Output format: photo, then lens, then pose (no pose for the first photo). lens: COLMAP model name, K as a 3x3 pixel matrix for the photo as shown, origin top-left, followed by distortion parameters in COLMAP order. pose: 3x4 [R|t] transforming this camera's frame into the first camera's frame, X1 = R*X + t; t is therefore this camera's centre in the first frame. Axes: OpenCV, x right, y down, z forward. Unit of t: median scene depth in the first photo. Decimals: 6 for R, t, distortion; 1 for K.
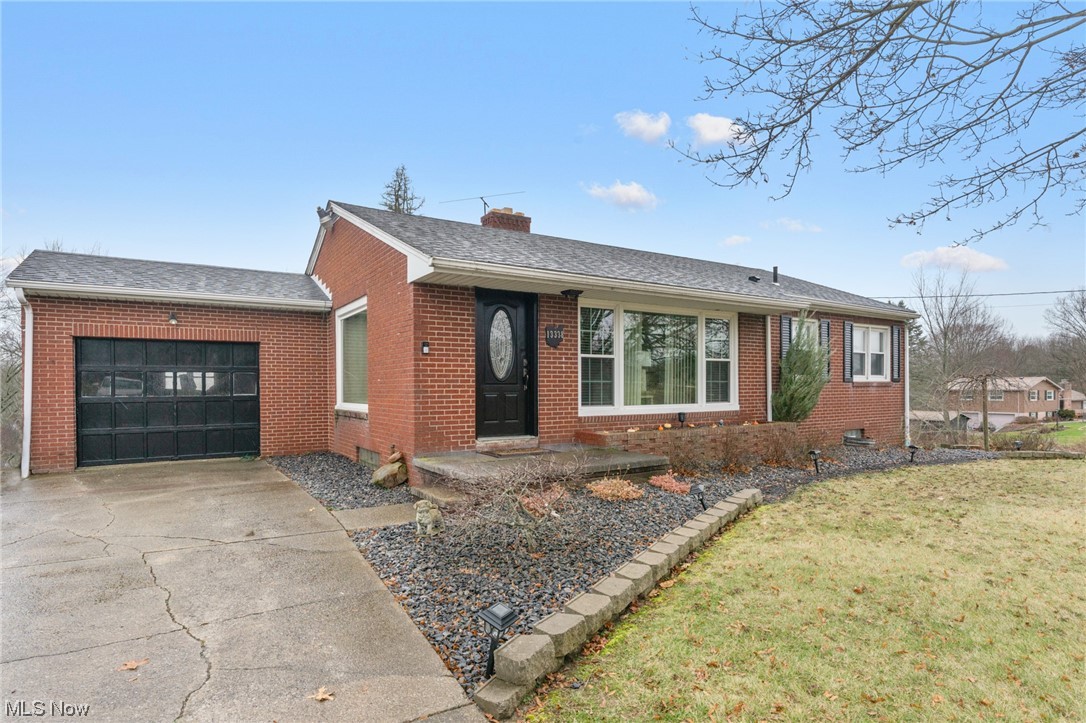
lens RADIAL K [[508.3, 0, 494.3], [0, 508.3, 387.1], [0, 0, 1]] dist [-0.002863, -0.000386]
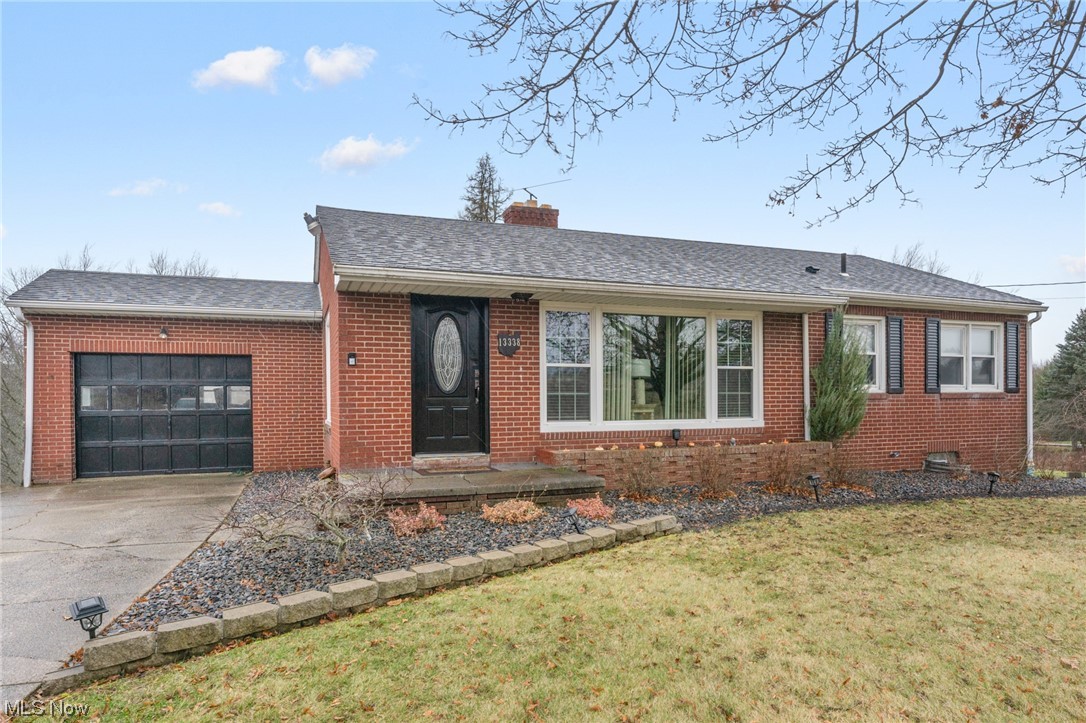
lens RADIAL K [[581.1, 0, 529.7], [0, 581.1, 402.2], [0, 0, 1]] dist [-0.001650, -0.000759]
pose [[0.986775, -0.001683, -0.162089, 0.290419], [0.002079, 0.999995, 0.002273, 0.001463], [0.162085, -0.002580, 0.986773, -0.019233]]
